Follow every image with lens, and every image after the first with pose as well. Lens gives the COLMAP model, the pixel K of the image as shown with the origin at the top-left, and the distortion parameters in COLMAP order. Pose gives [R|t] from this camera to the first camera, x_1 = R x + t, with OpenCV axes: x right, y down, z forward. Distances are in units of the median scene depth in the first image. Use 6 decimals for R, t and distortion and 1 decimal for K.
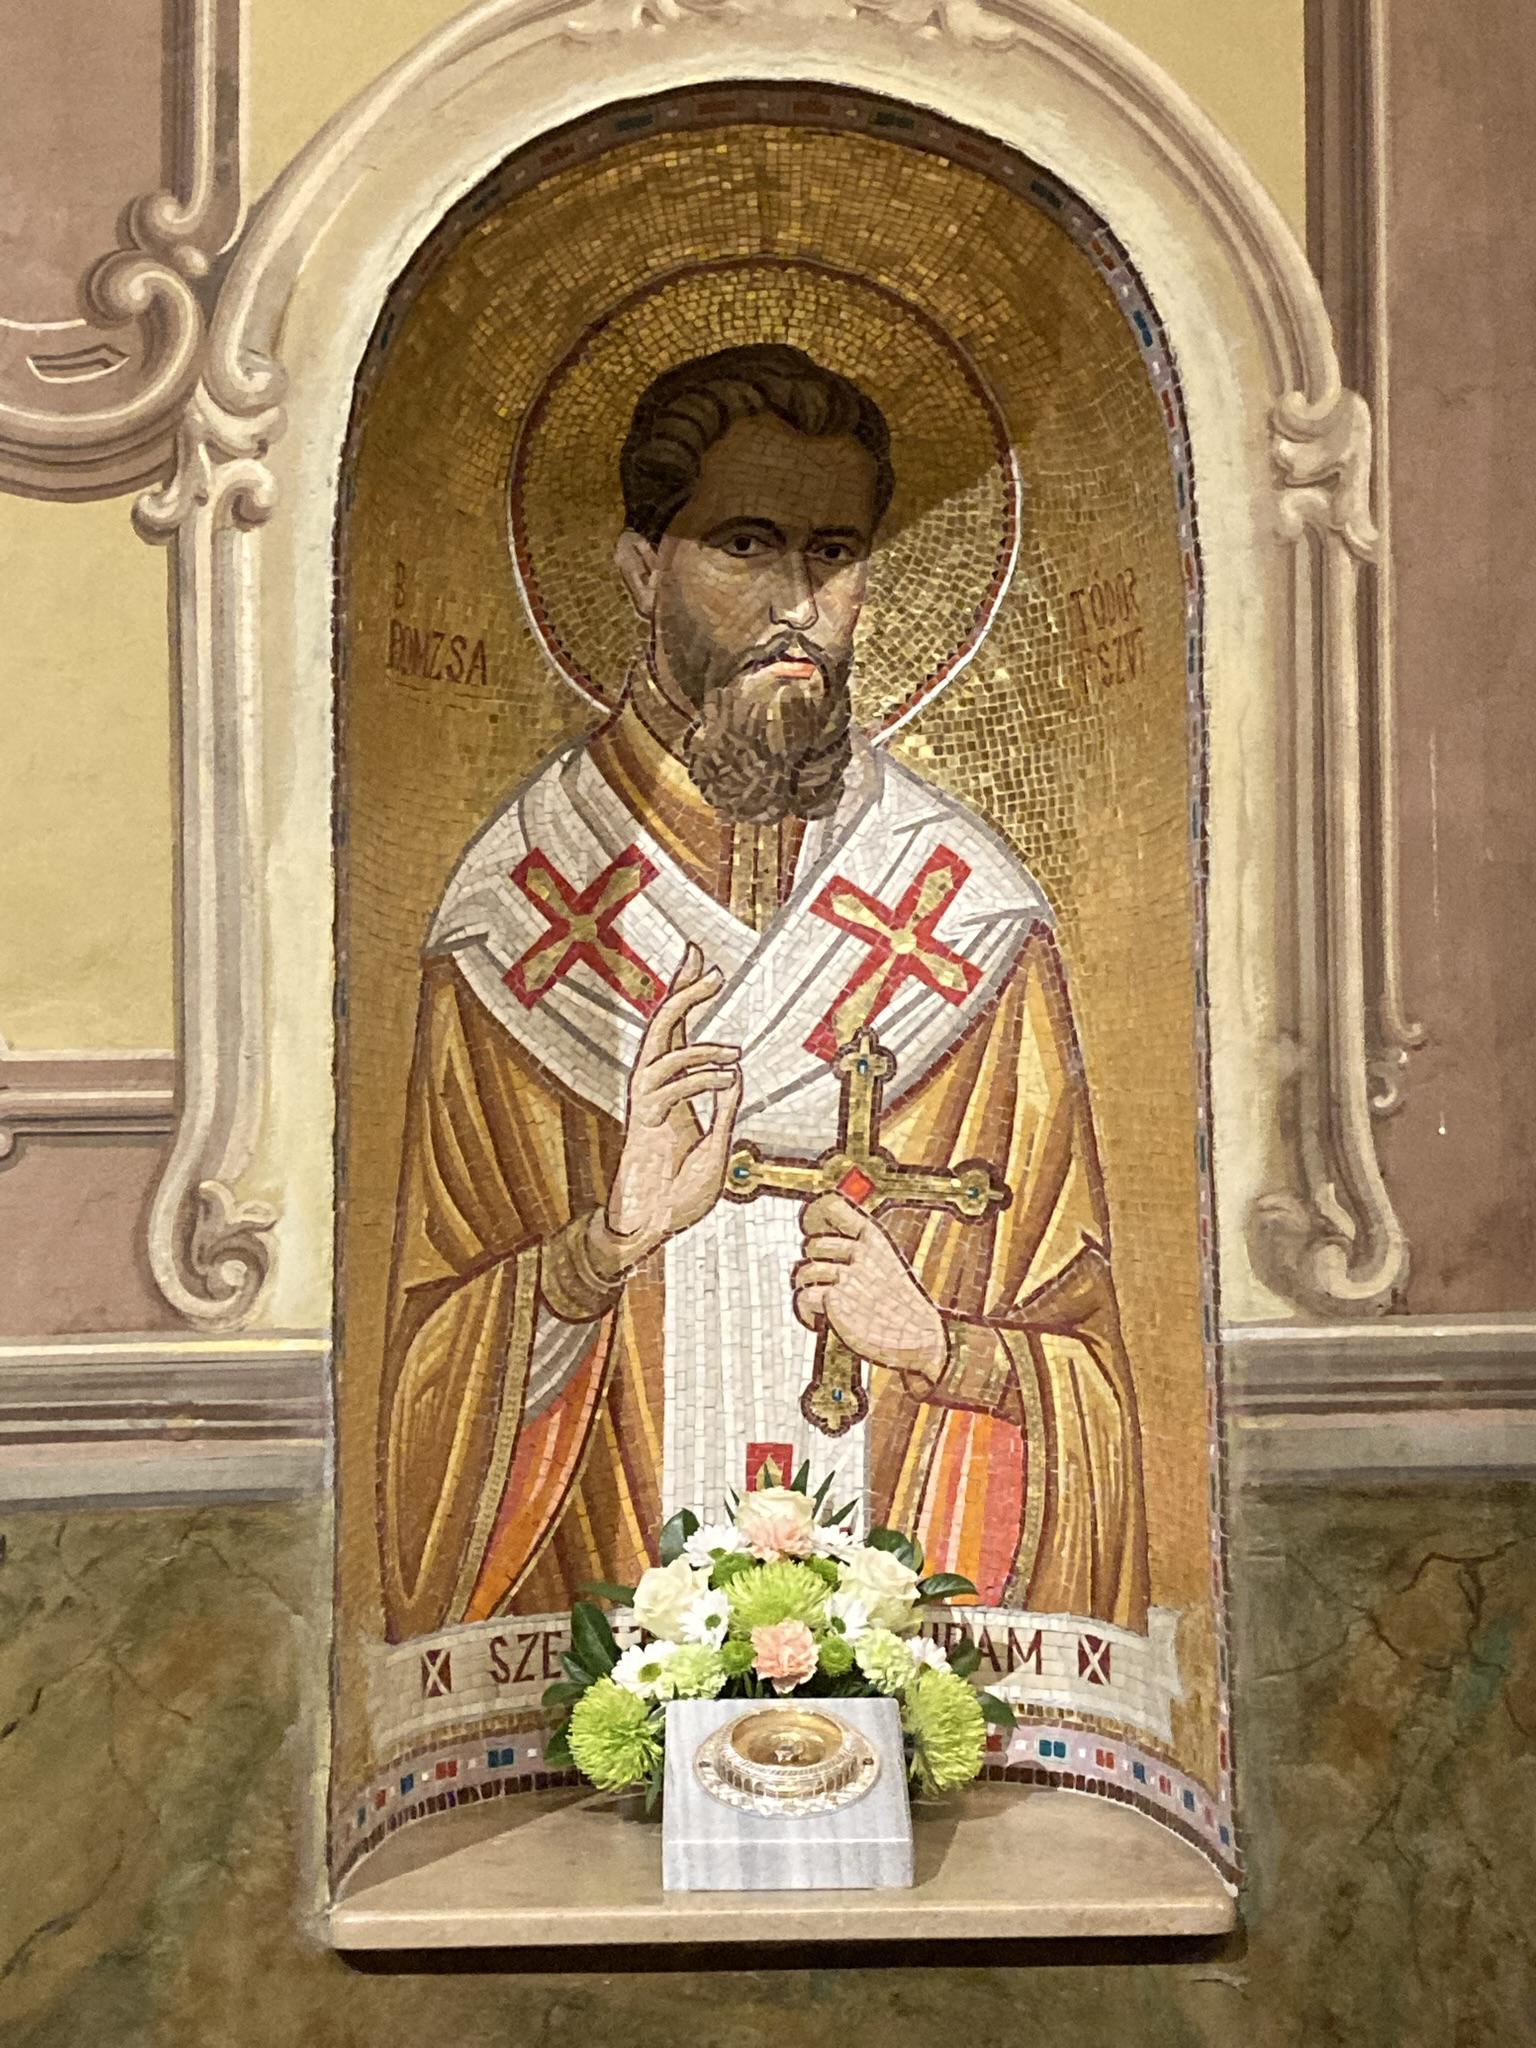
lens RADIAL K [[3197.7, 0, 768.0], [0, 3197.7, 1024.0], [0, 0, 1]] dist [0.309065, -1.452580]
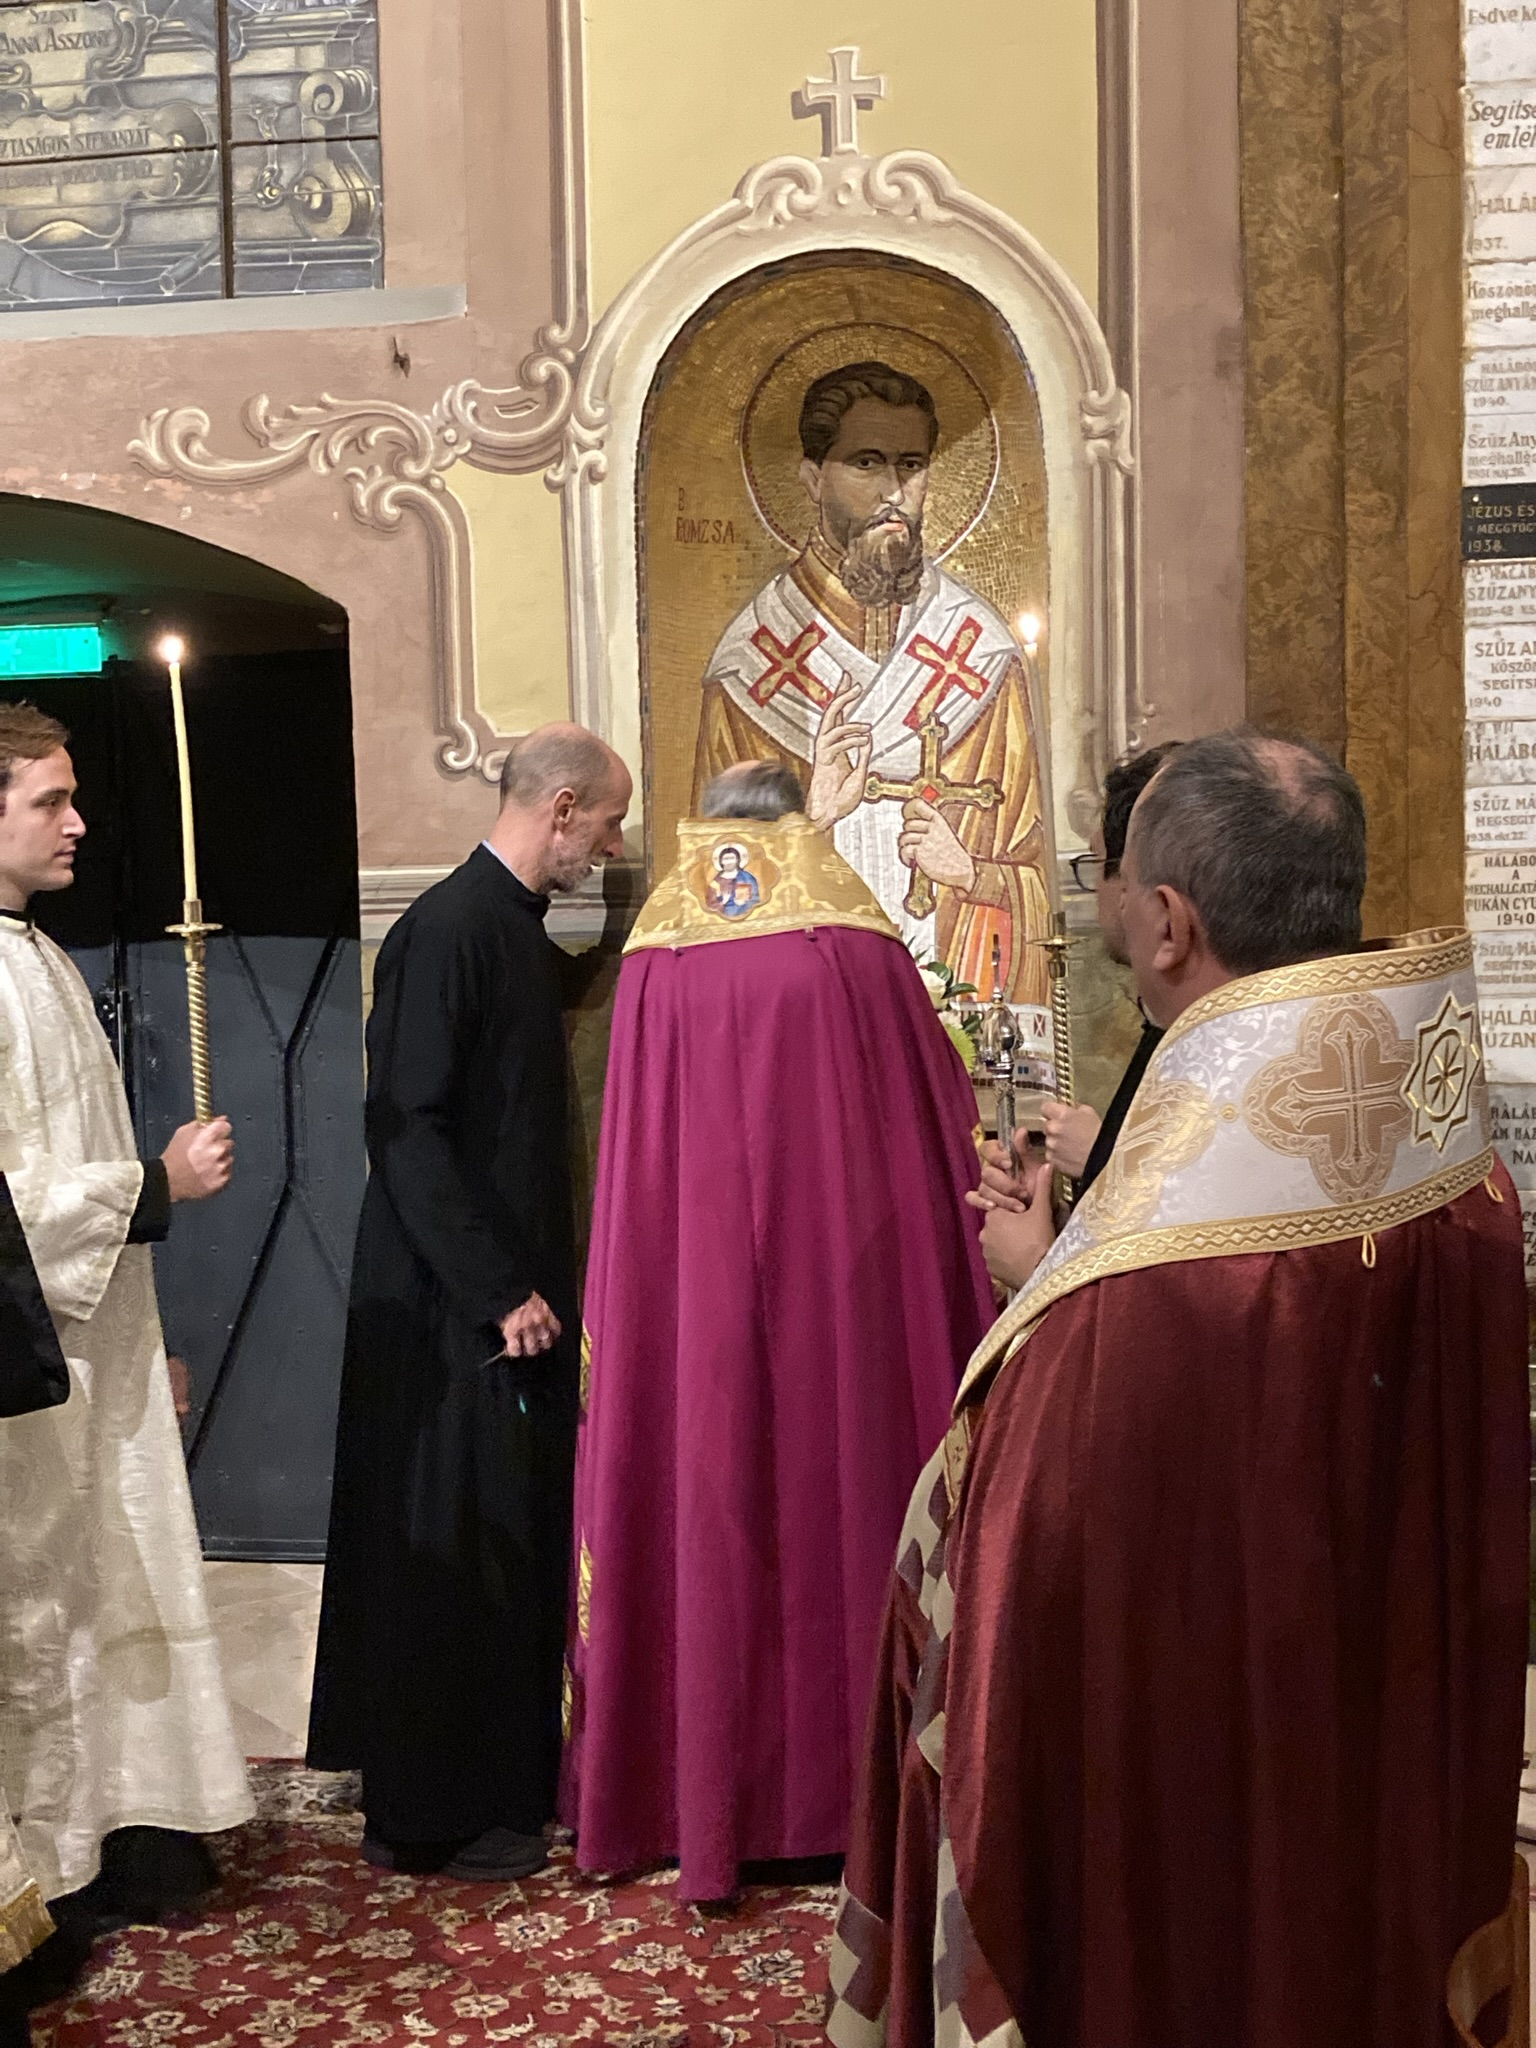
lens RADIAL K [[2626.5, 0, 768.0], [0, 2626.5, 1024.0], [0, 0, 1]] dist [0.293264, -1.156150]
pose [[0.978271, 0.001904, -0.207324, 0.270401], [0.022821, 0.992893, 0.116802, -0.000485], [0.206073, -0.118995, 0.971274, -0.621400]]
